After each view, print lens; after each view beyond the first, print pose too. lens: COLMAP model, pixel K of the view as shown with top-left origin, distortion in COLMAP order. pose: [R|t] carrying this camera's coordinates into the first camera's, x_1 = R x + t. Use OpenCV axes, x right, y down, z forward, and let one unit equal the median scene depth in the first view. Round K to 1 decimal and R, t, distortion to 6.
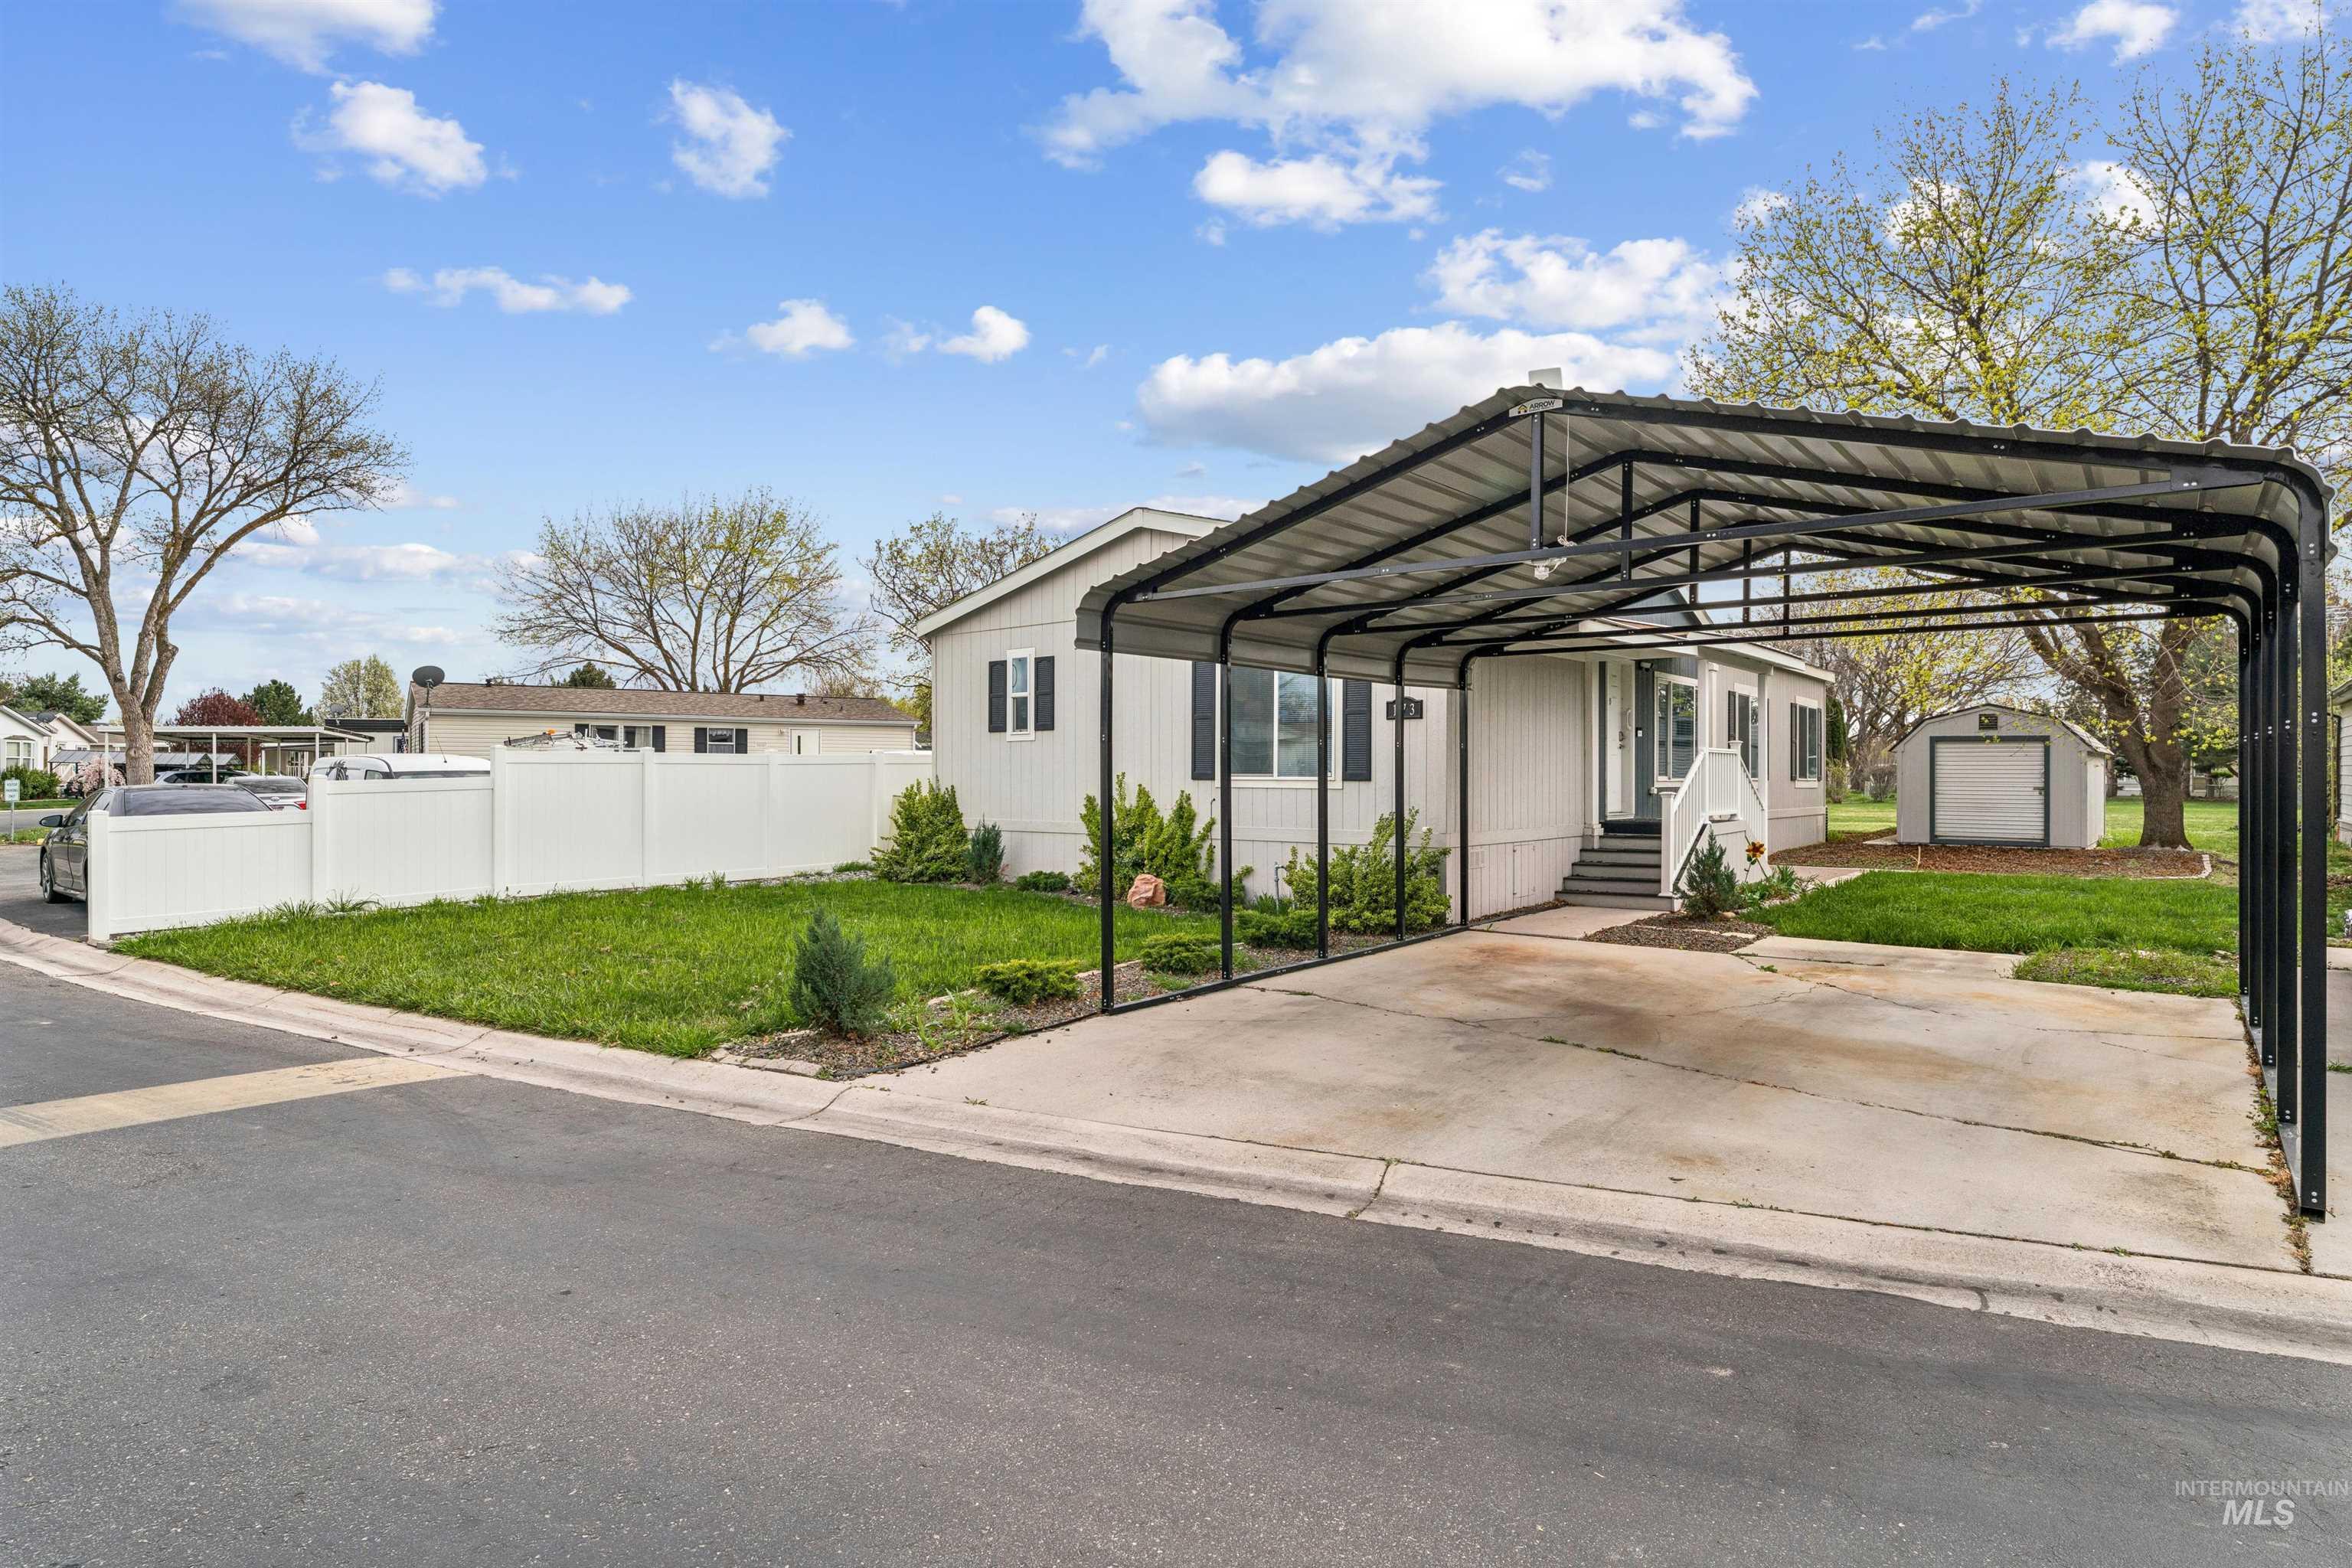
lens RADIAL K [[1253.8, 0, 1142.7], [0, 1253.8, 773.3], [0, 0, 1]] dist [-0.033545, -0.000284]
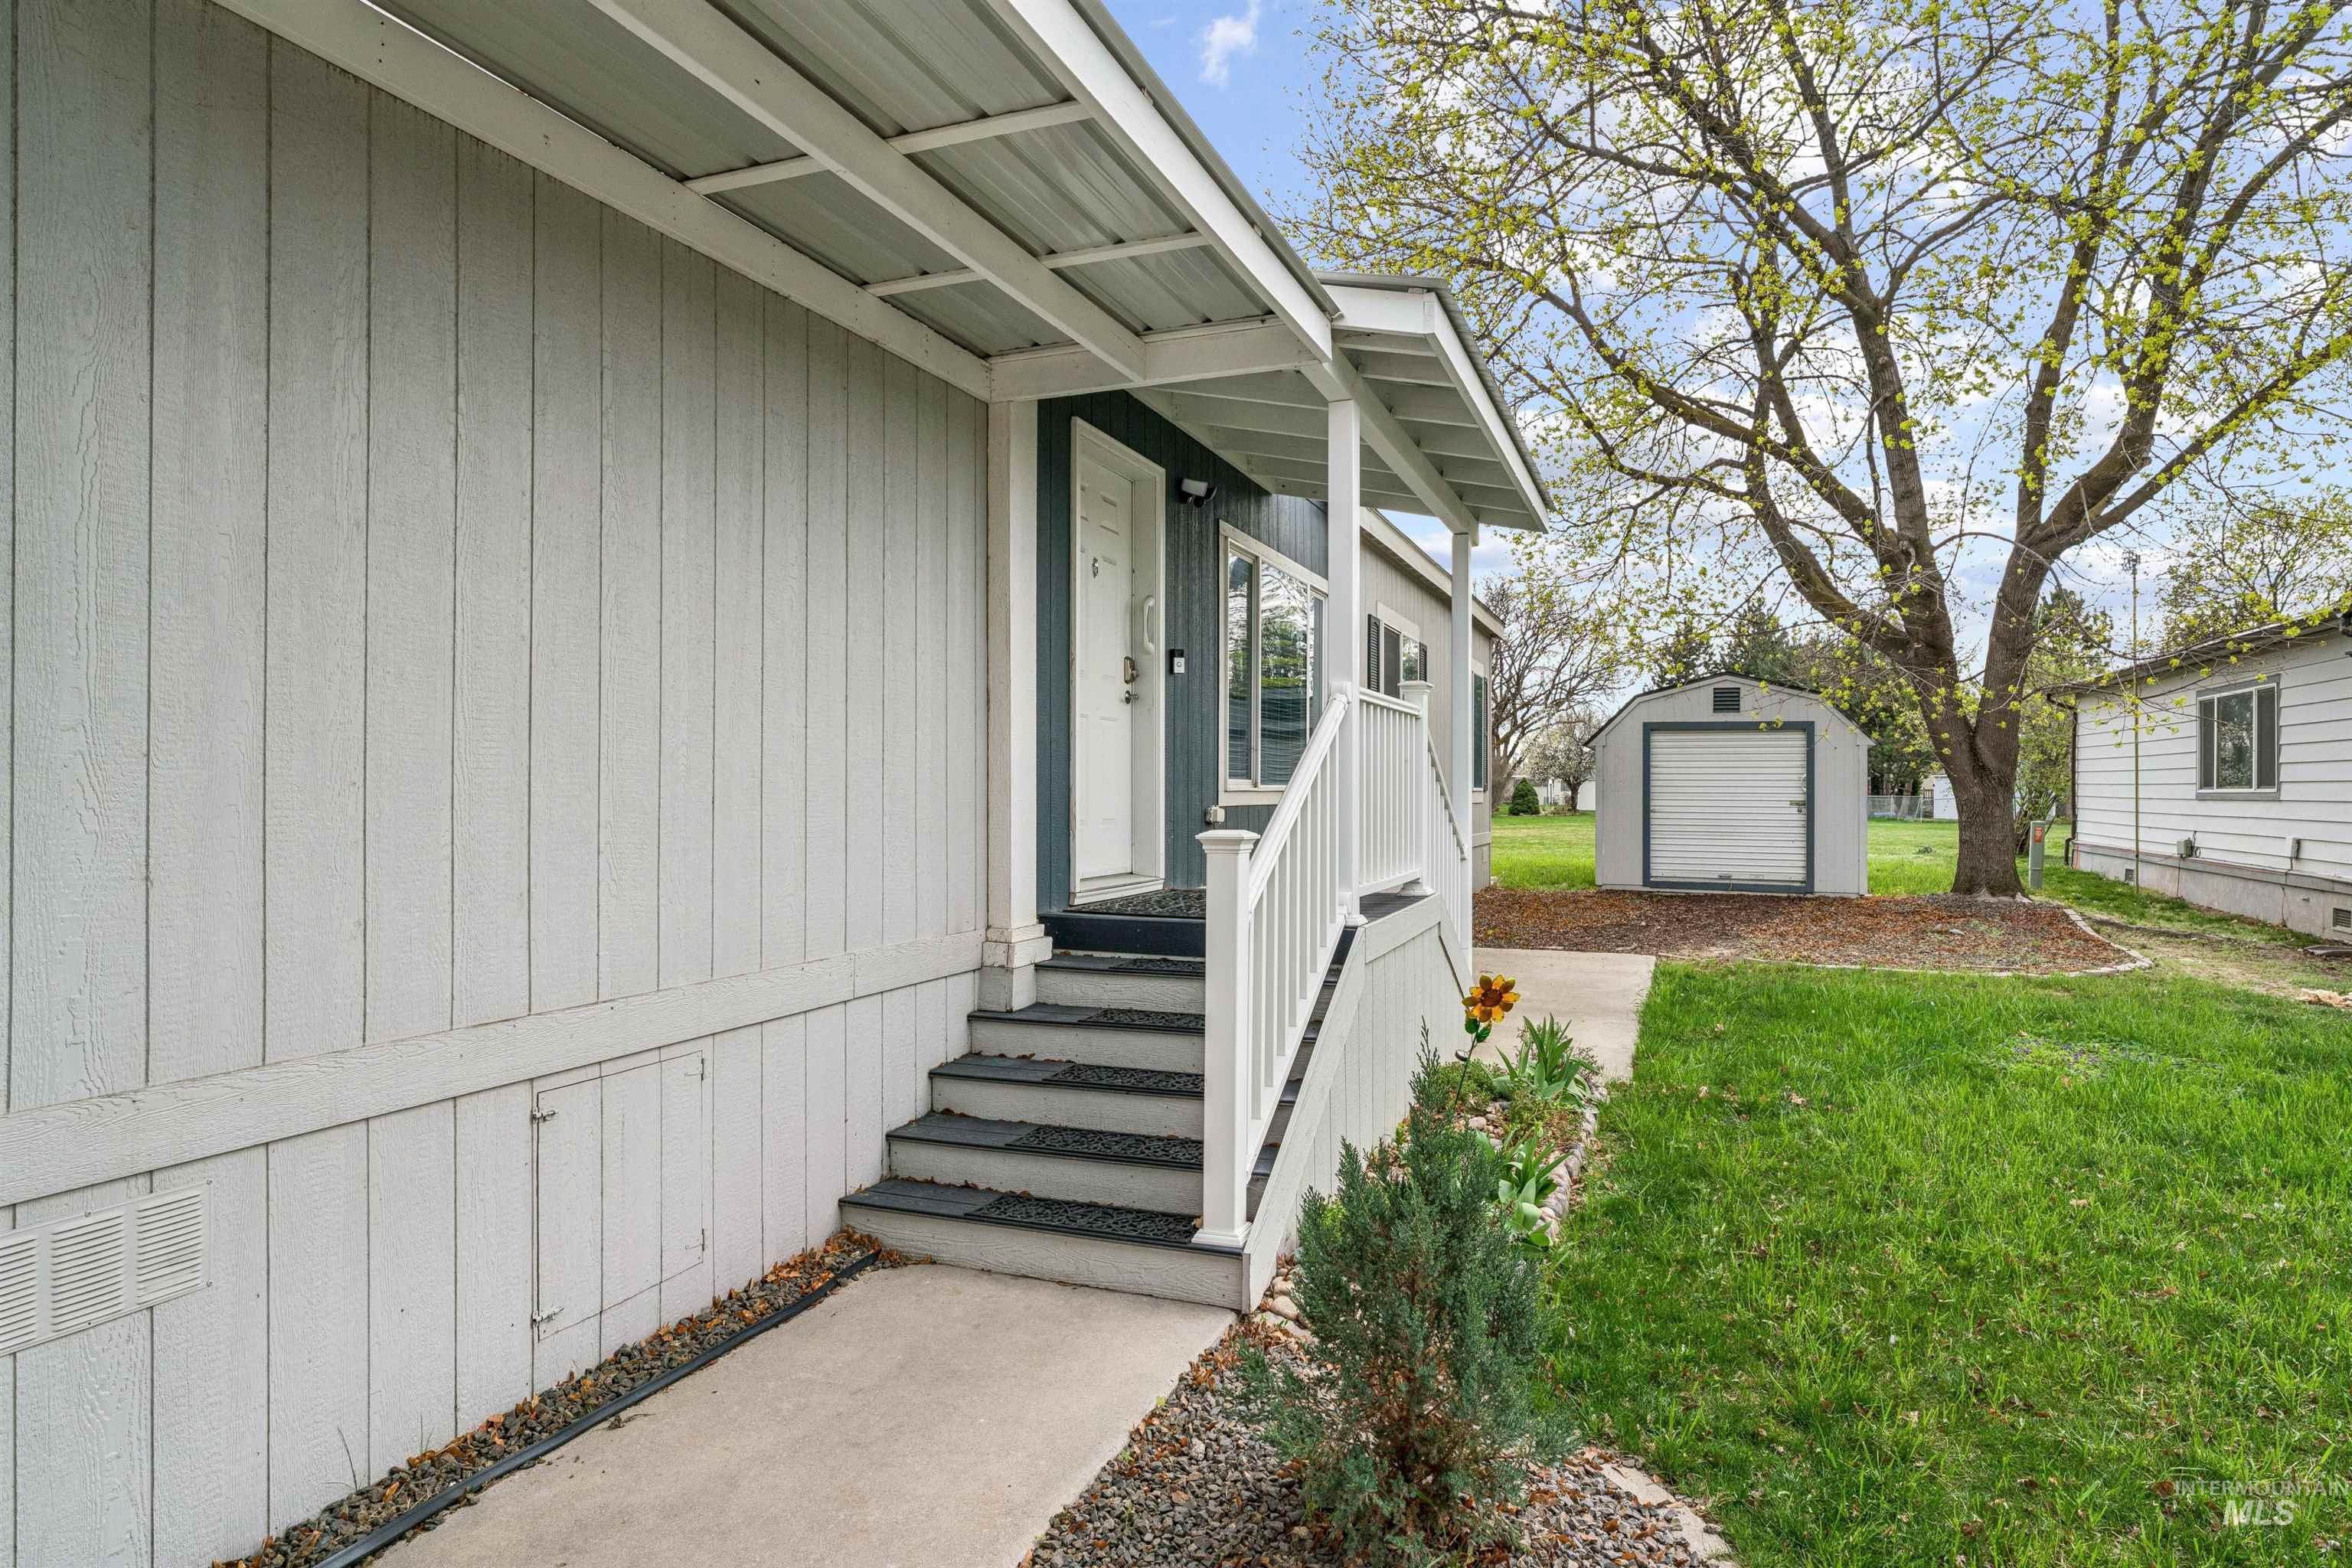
lens RADIAL K [[1315.0, 0, 1176.0], [0, 1315.0, 784.0], [0, 0, 1]] dist [0.000961, -0.000878]
pose [[0.946867, 0.001047, 0.321624, 0.283684], [-0.000598, 0.999999, -0.001496, 0.005090], [-0.321625, 0.001224, 0.946866, 0.654538]]
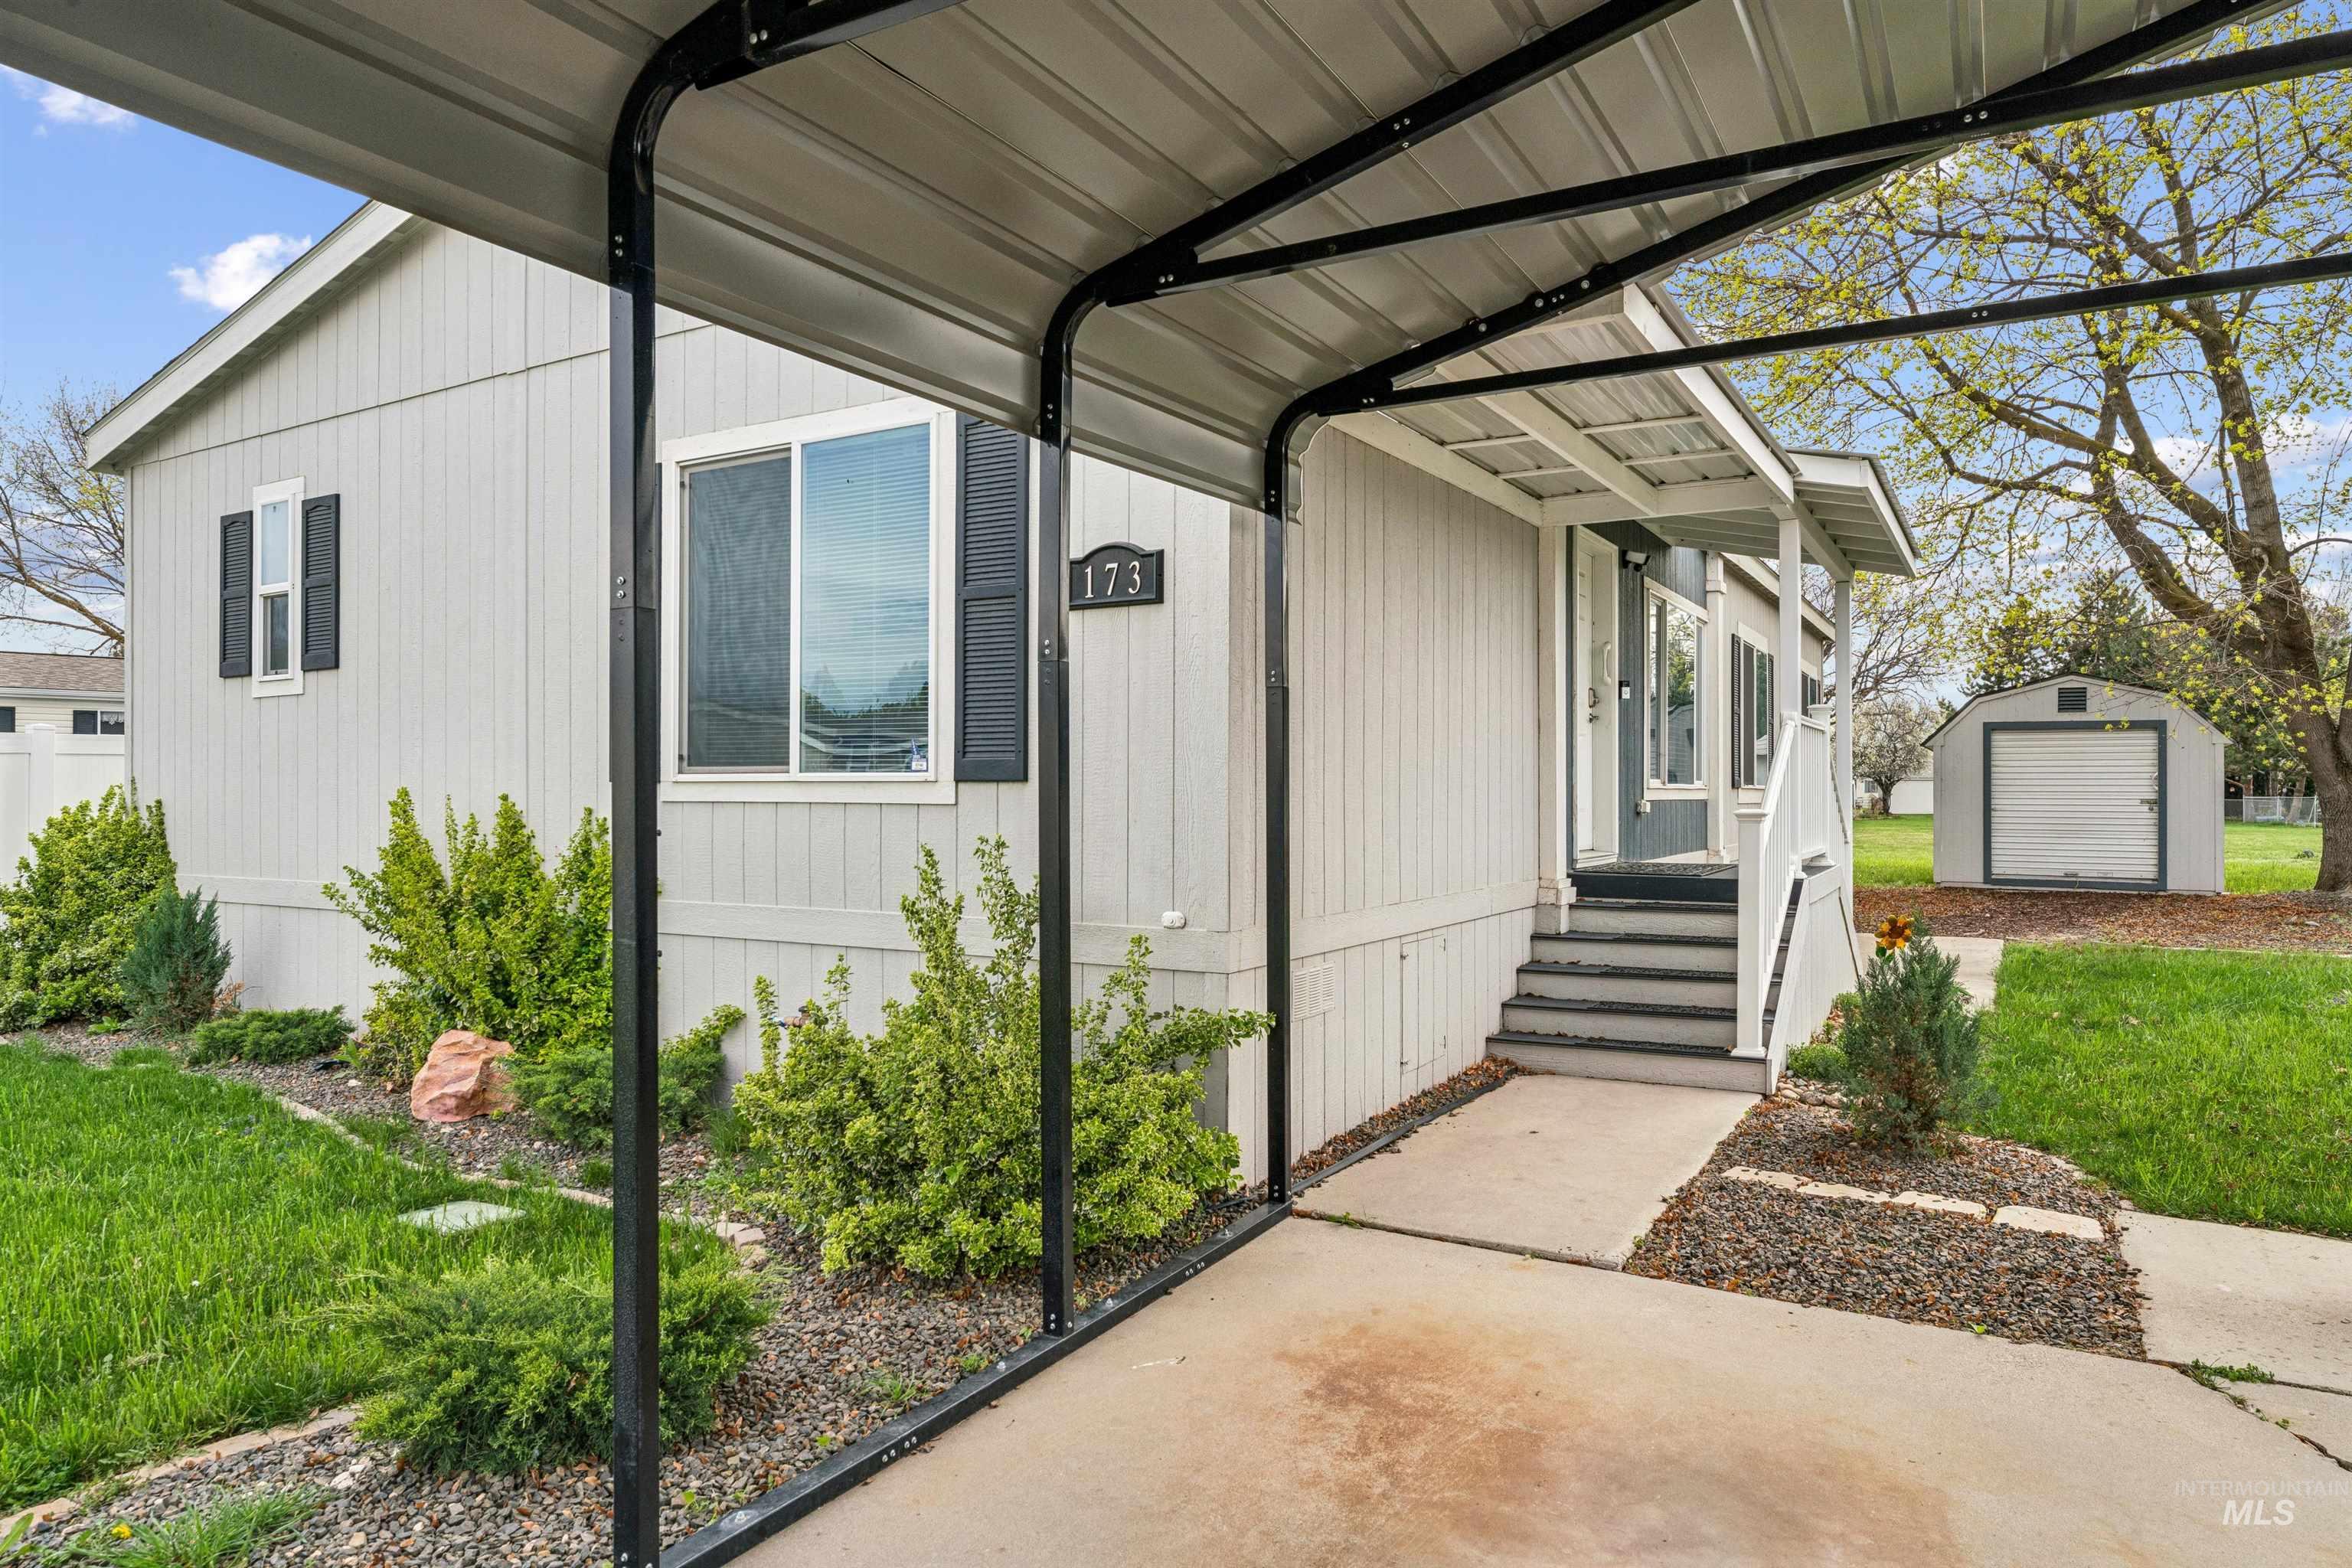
lens RADIAL K [[1458.2, 0, 1176.0], [0, 1458.2, 784.0], [0, 0, 1]] dist [-0.003143, 0.002317]
pose [[0.985016, -0.001097, 0.172460, 0.125482], [0.001597, 0.999995, -0.002760, 0.006449], [-0.172456, 0.002994, 0.985013, 0.477520]]
